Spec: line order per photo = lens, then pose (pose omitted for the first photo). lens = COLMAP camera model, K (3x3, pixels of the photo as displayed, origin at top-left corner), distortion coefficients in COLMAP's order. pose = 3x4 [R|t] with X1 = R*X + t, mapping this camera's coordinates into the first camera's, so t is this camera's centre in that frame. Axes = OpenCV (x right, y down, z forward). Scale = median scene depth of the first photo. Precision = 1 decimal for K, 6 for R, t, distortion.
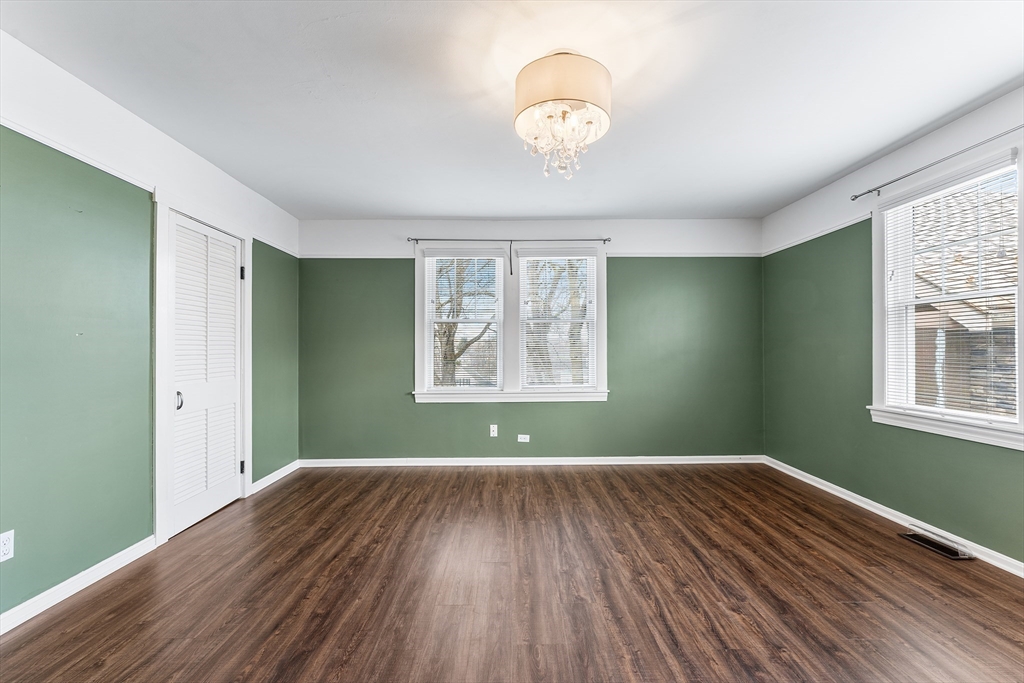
lens RADIAL K [[445.0, 0, 514.7], [0, 445.0, 349.8], [0, 0, 1]] dist [-0.004489, 0.000258]
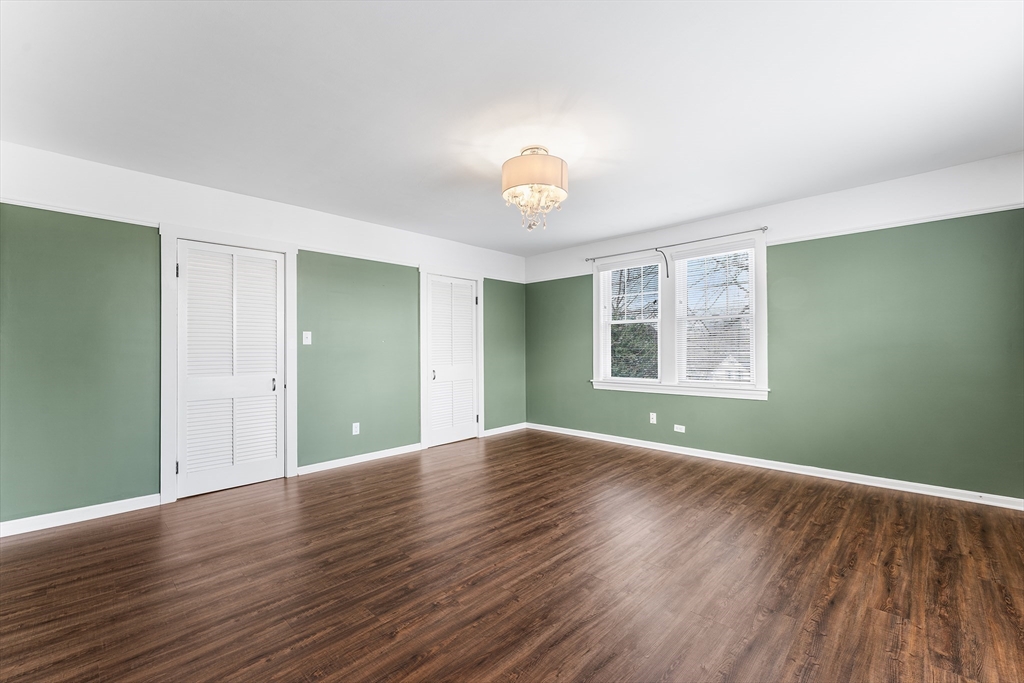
lens RADIAL K [[445.0, 0, 512.0], [0, 445.0, 341.7], [0, 0, 1]] dist [-0.004489, 0.000258]
pose [[0.691527, -0.012408, -0.722244, 0.622697], [0.007670, 0.999922, -0.009835, -0.003590], [0.722310, 0.001262, 0.691568, -0.041122]]
